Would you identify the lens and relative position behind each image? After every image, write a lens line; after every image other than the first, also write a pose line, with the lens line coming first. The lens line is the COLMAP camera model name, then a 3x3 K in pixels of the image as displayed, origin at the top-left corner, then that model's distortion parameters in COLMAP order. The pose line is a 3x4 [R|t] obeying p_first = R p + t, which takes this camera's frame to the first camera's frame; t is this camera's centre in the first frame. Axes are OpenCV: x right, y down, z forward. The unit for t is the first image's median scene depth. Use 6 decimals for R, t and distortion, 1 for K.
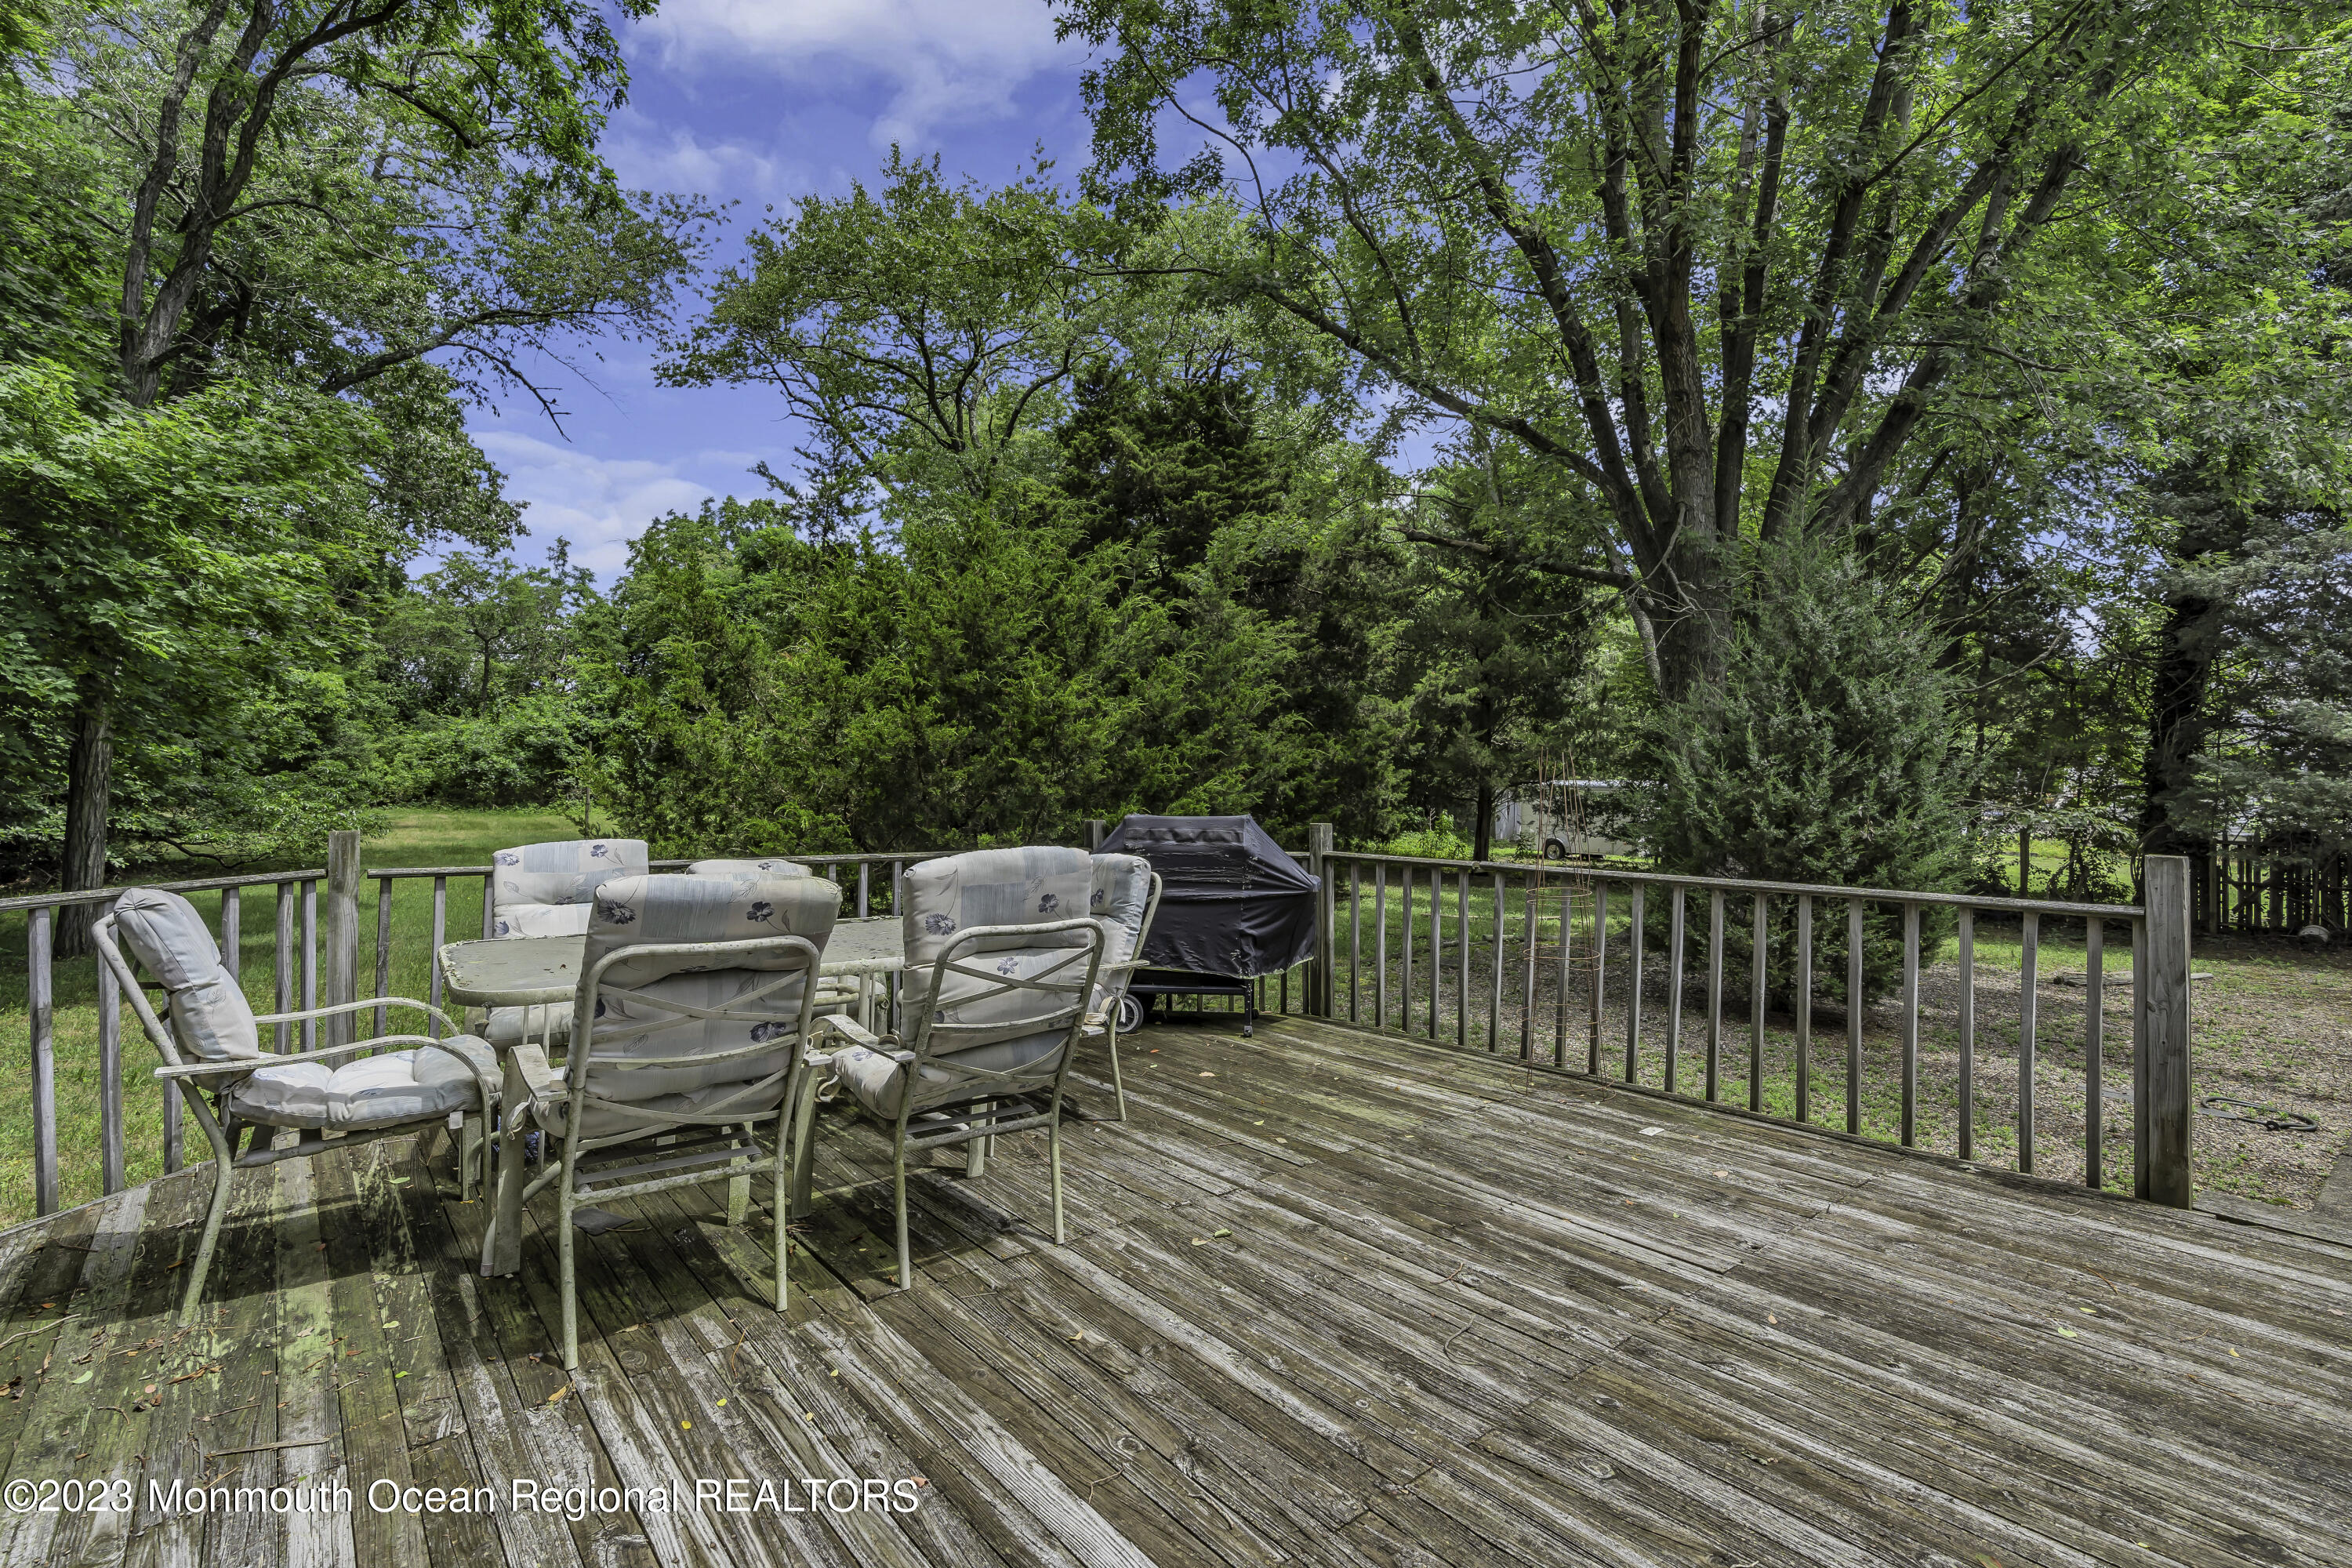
lens RADIAL K [[1077.6, 0, 1197.6], [0, 1077.6, 778.9], [0, 0, 1]] dist [-0.005349, -0.000252]
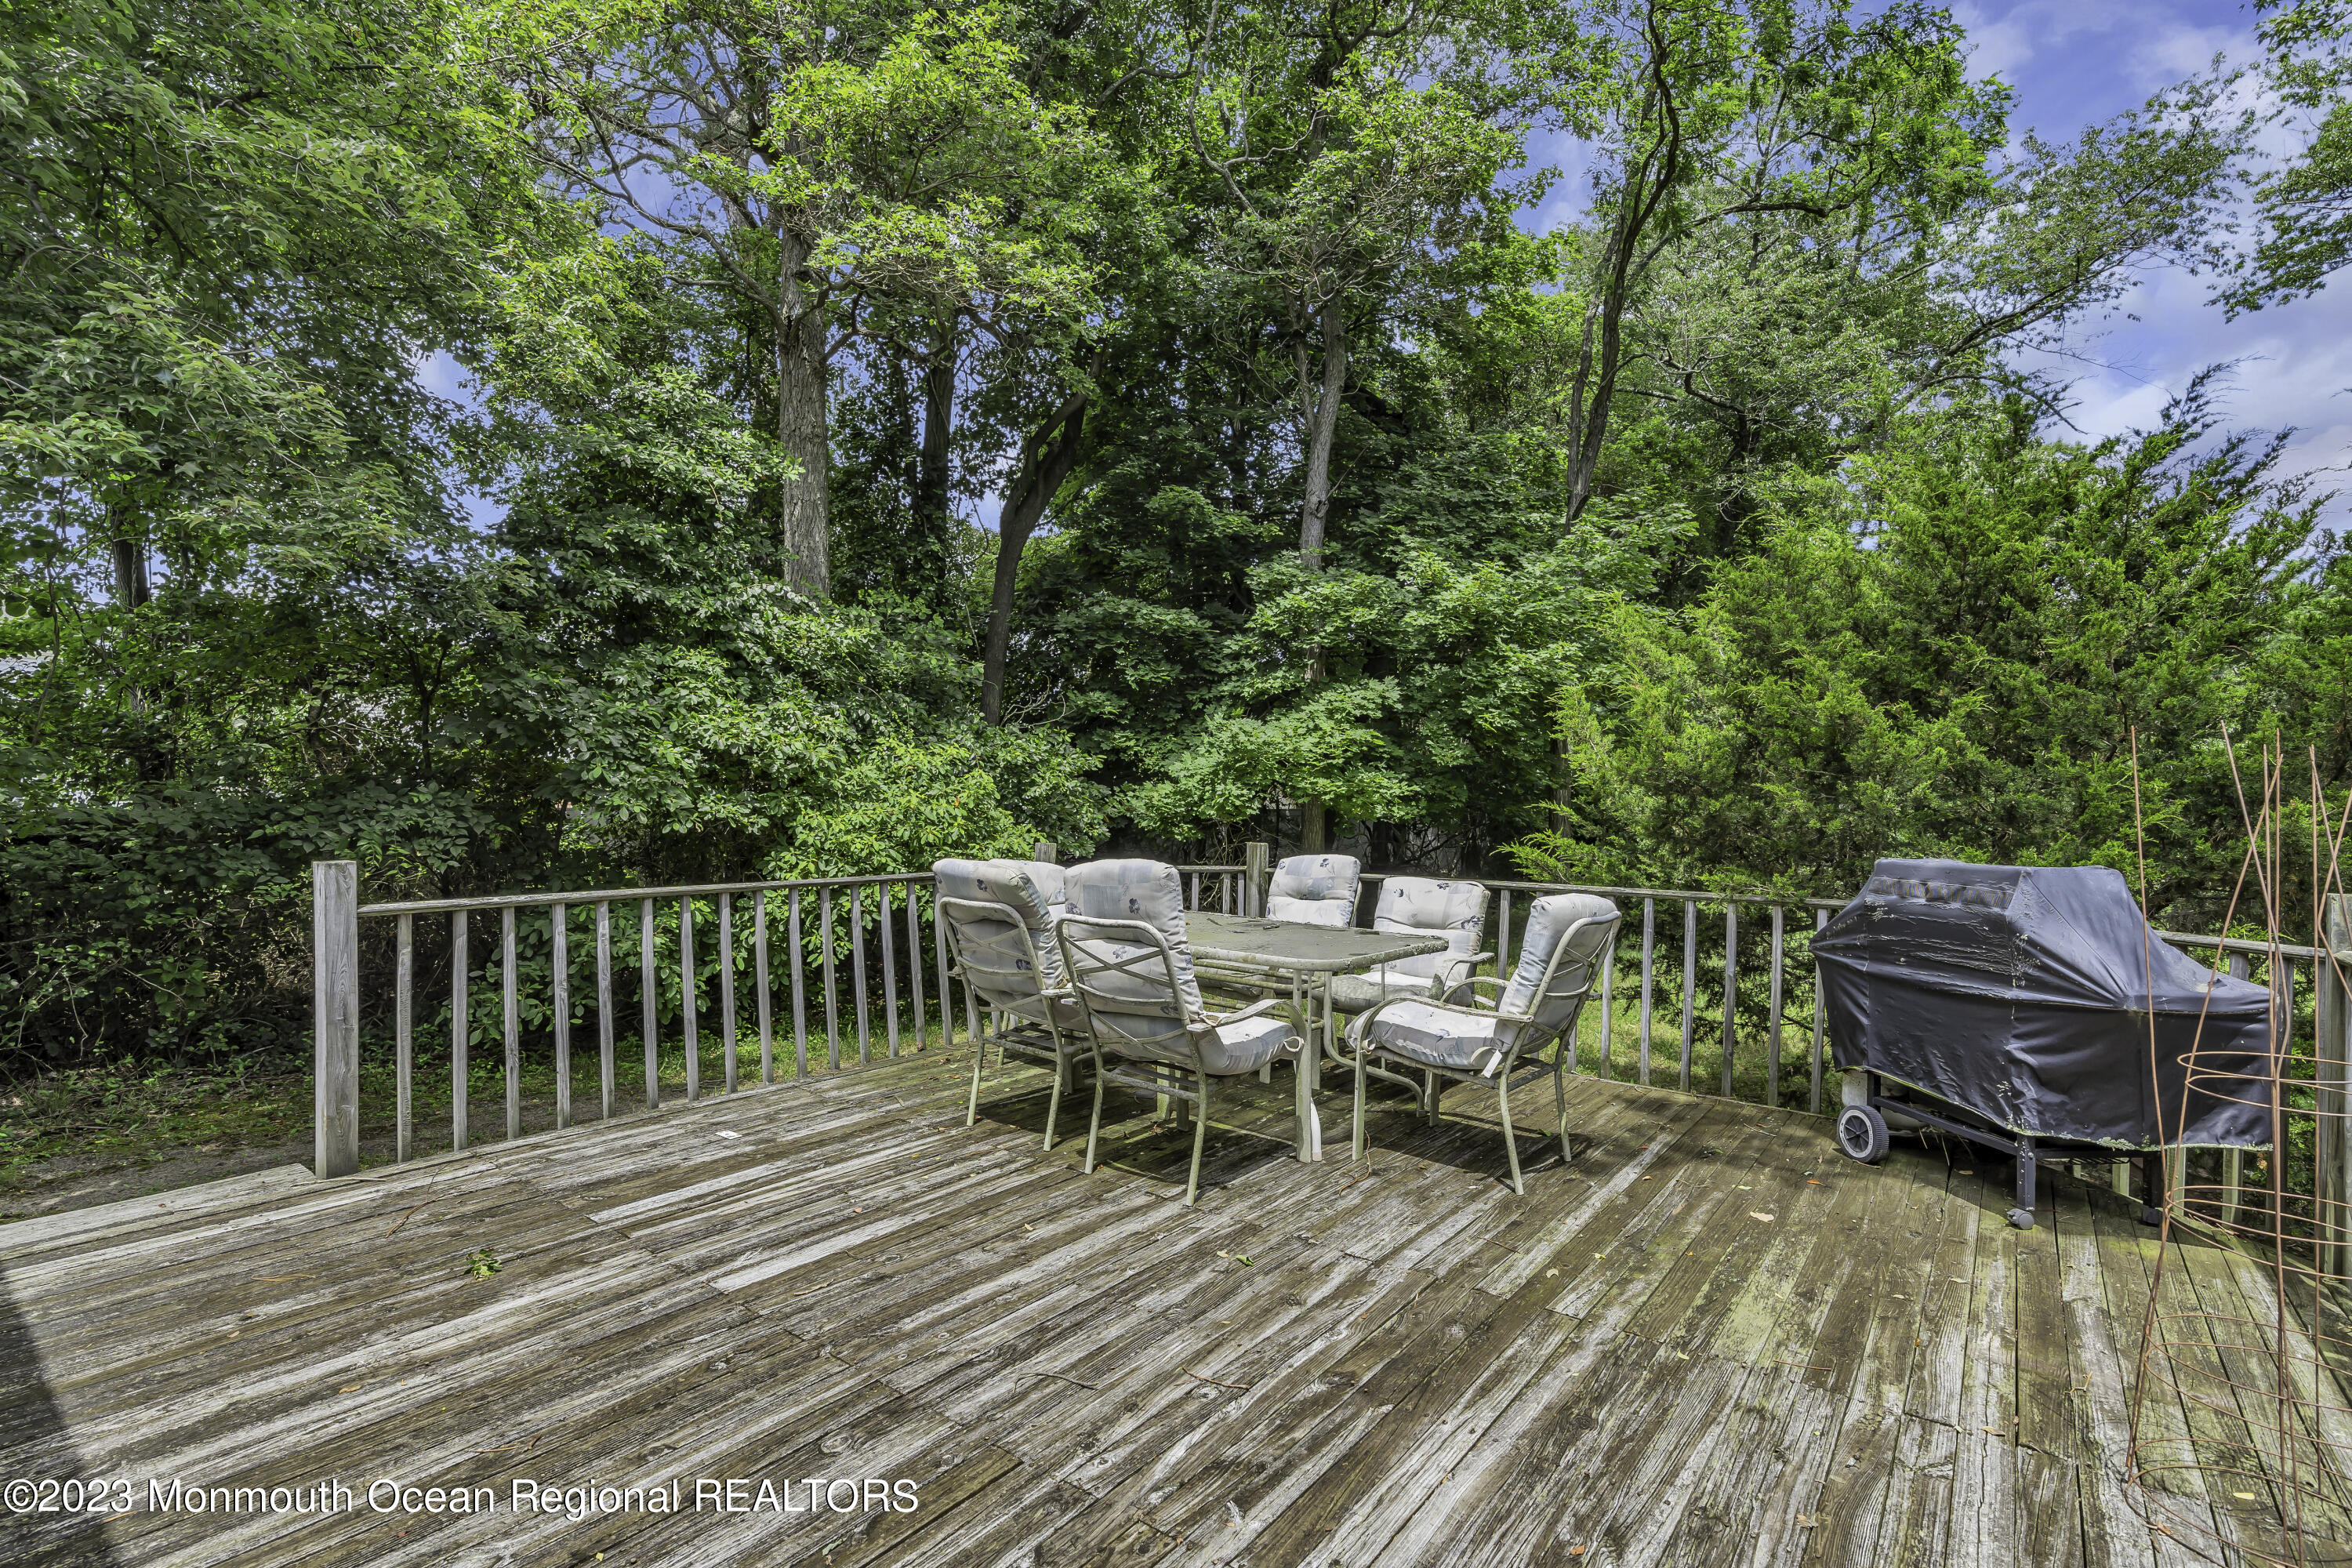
lens RADIAL K [[1077.6, 0, 1198.0], [0, 1077.6, 804.4], [0, 0, 1]] dist [-0.005349, -0.000252]
pose [[0.210446, -0.012011, -0.977532, 0.828308], [-0.002556, 0.999914, -0.012836, 0.011331], [0.977602, 0.005200, 0.210397, 0.622457]]
